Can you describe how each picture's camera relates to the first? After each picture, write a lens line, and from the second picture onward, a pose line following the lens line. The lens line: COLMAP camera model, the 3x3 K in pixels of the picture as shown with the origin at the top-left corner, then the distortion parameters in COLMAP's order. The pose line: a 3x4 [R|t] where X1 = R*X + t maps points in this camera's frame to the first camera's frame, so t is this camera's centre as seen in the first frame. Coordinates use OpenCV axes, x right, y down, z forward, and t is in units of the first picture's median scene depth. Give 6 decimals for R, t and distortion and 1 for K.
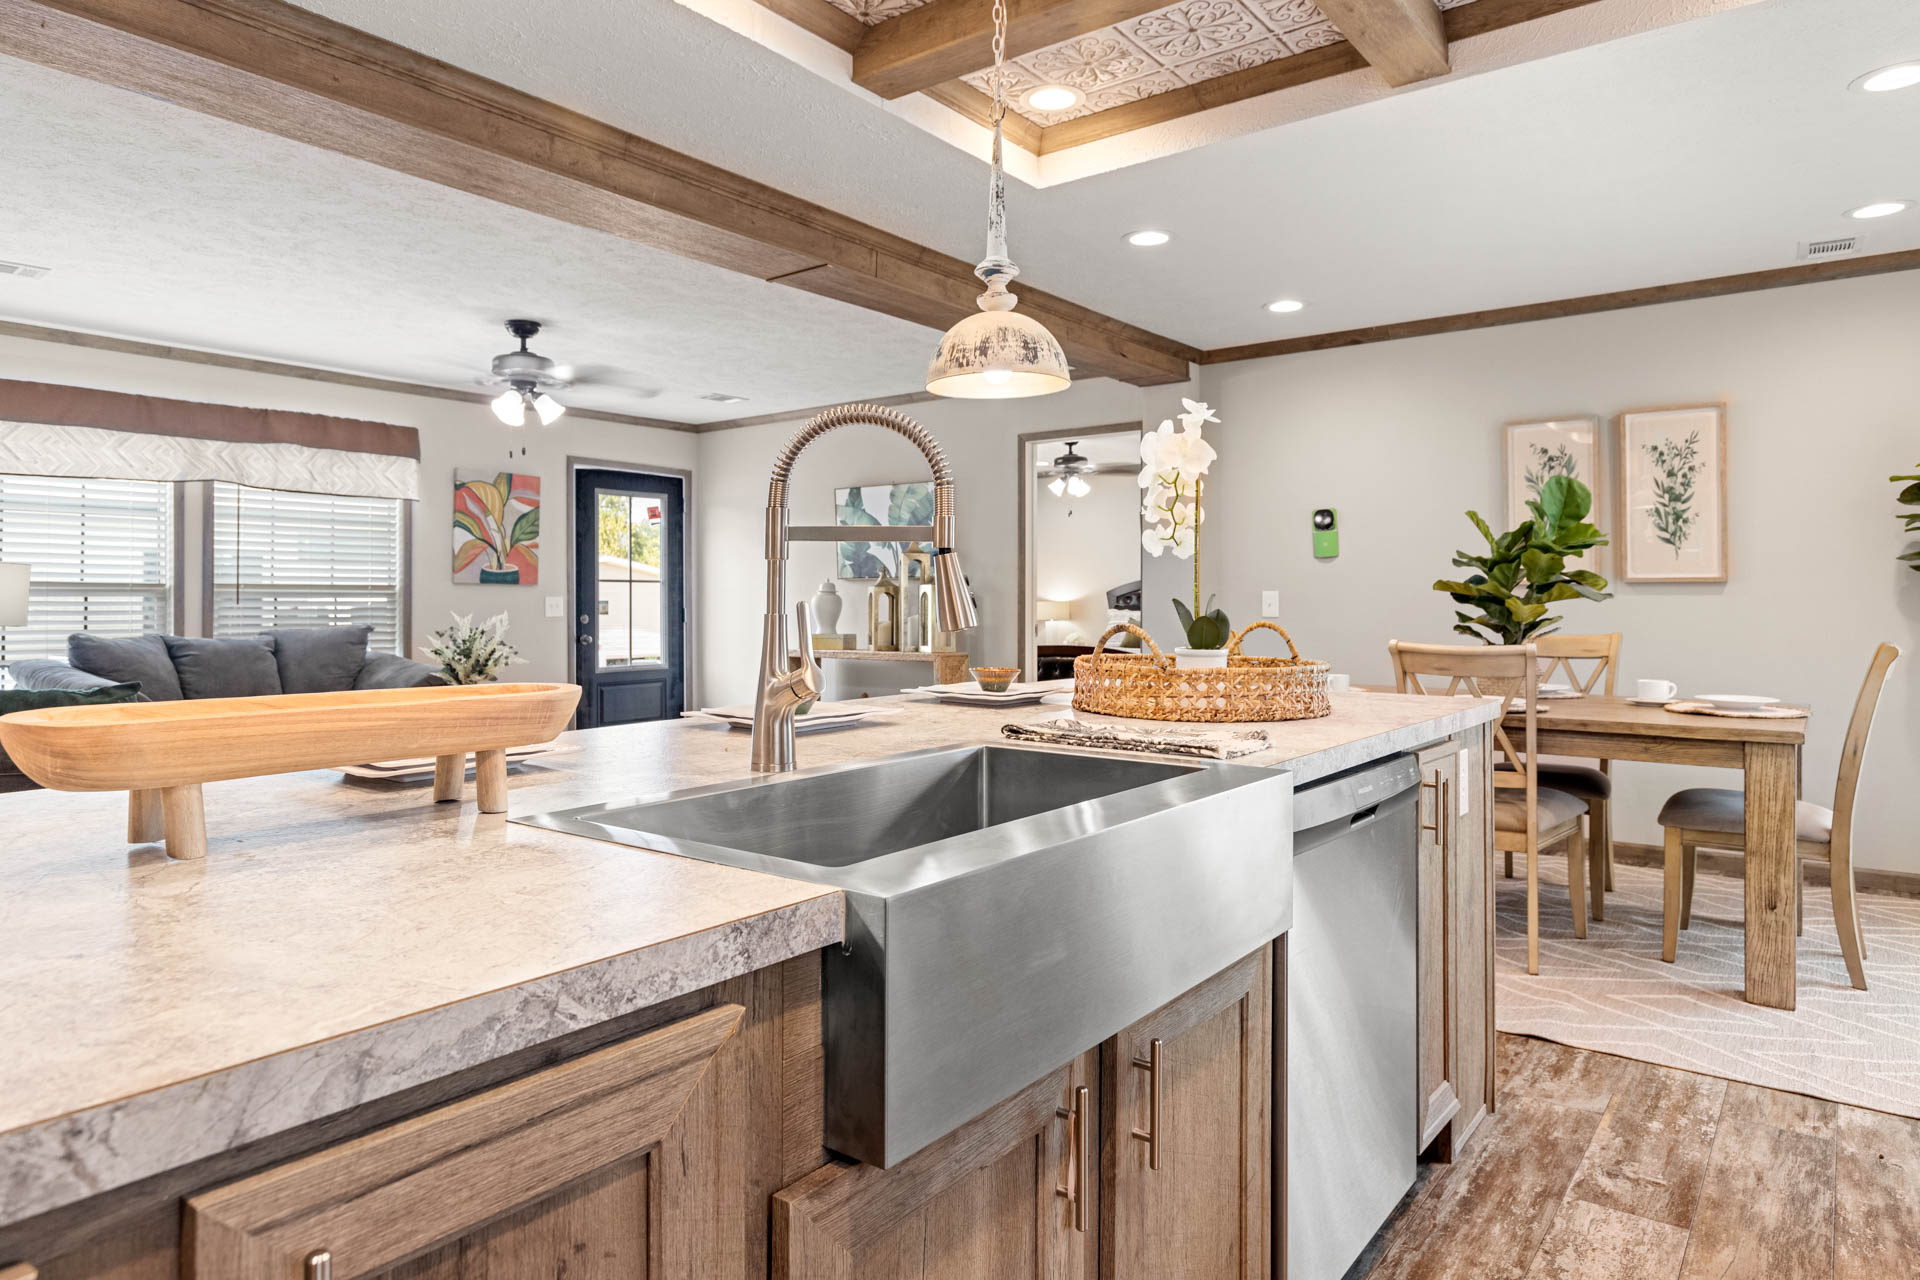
lens RADIAL K [[1203.1, 0, 952.4], [0, 1203.1, 591.7], [0, 0, 1]] dist [0.001472, -0.000643]
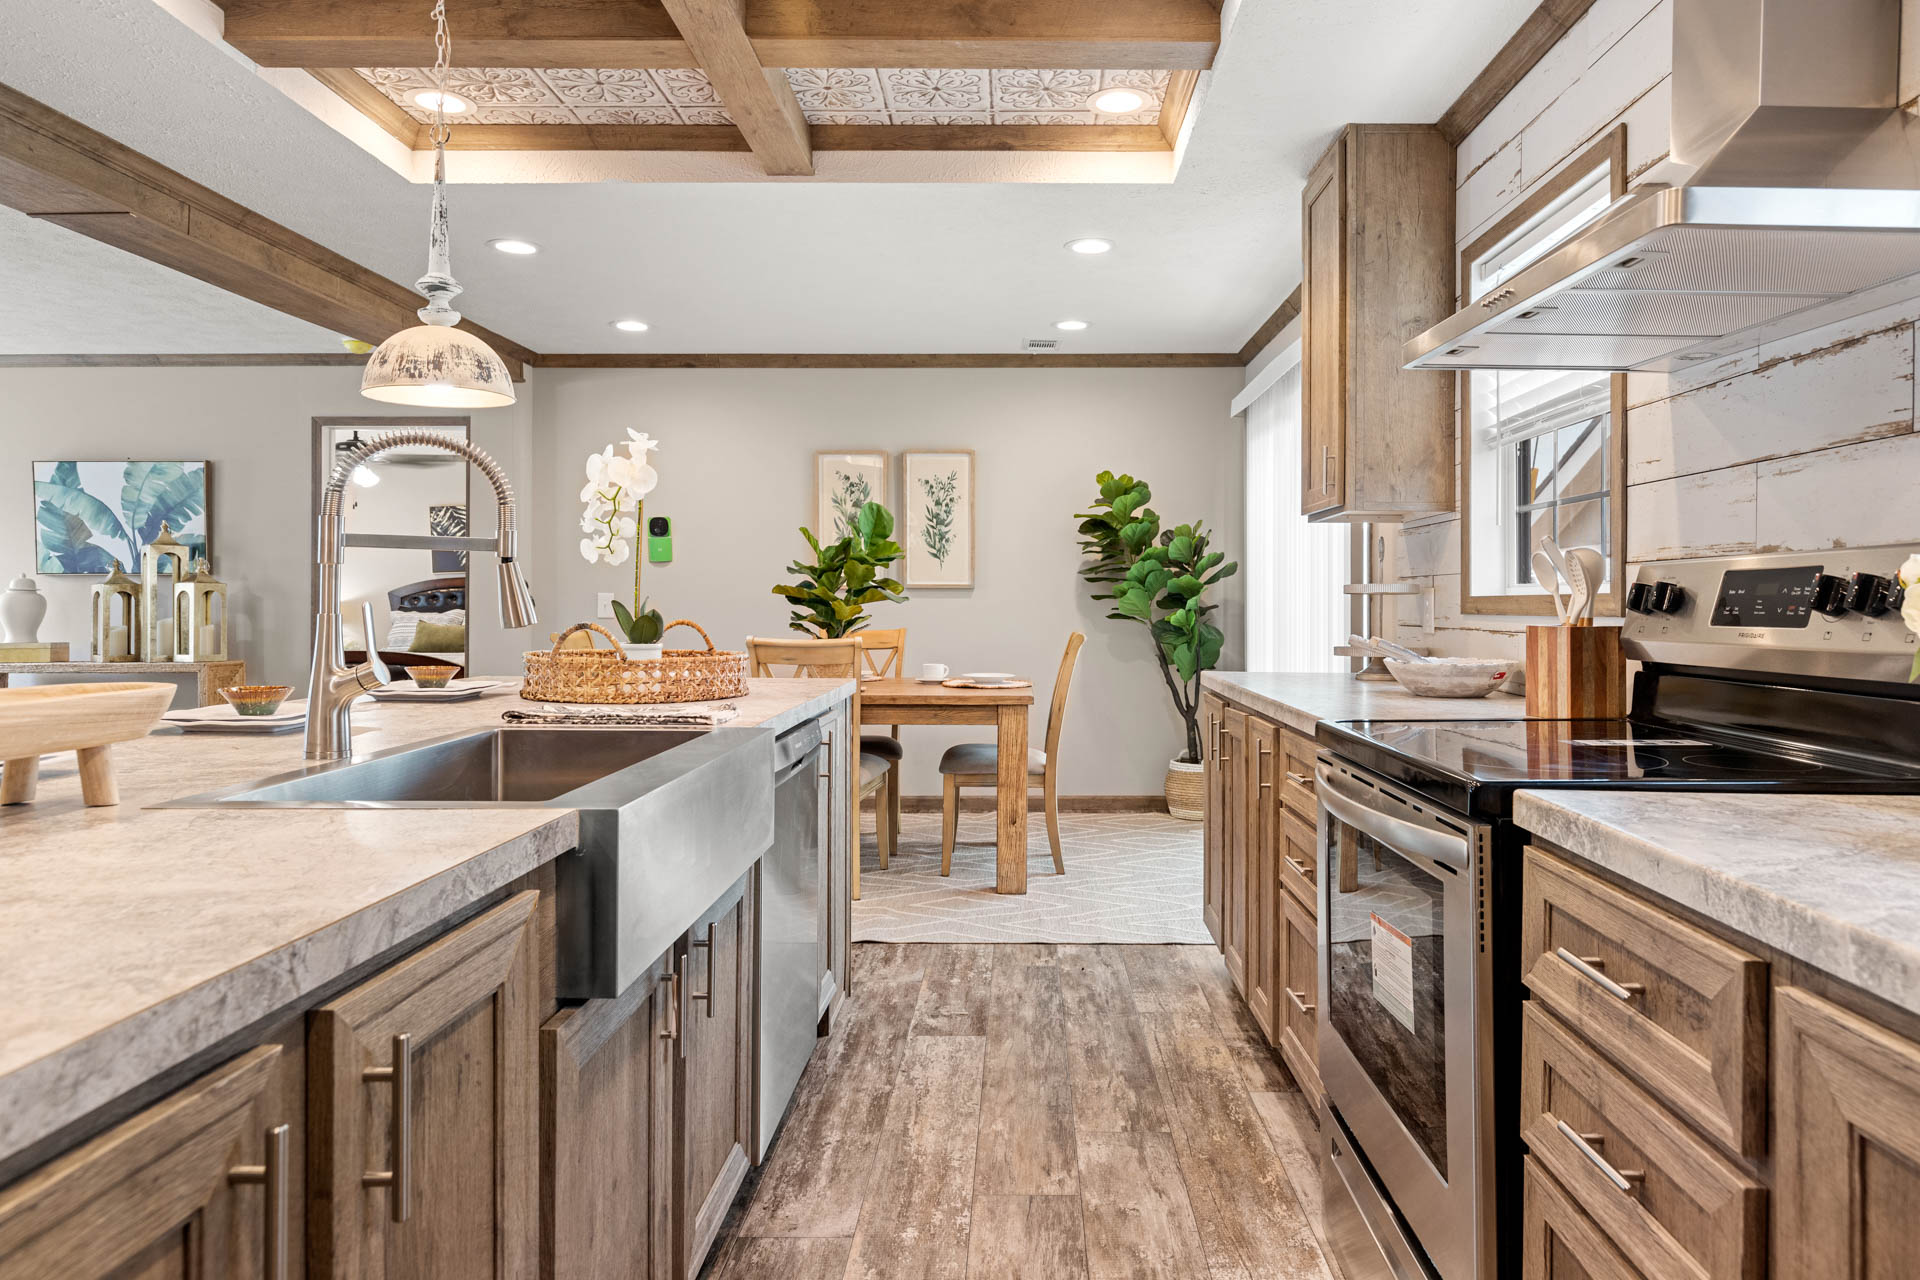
lens RADIAL K [[1712.7, 0, 960.0], [0, 1712.7, 640.0], [0, 0, 1]] dist [0.001974, -0.003481]
pose [[0.781435, -0.012261, 0.623866, -0.551980], [-0.006358, 0.999599, 0.027609, -0.003467], [-0.623954, -0.025541, 0.781043, -0.462793]]
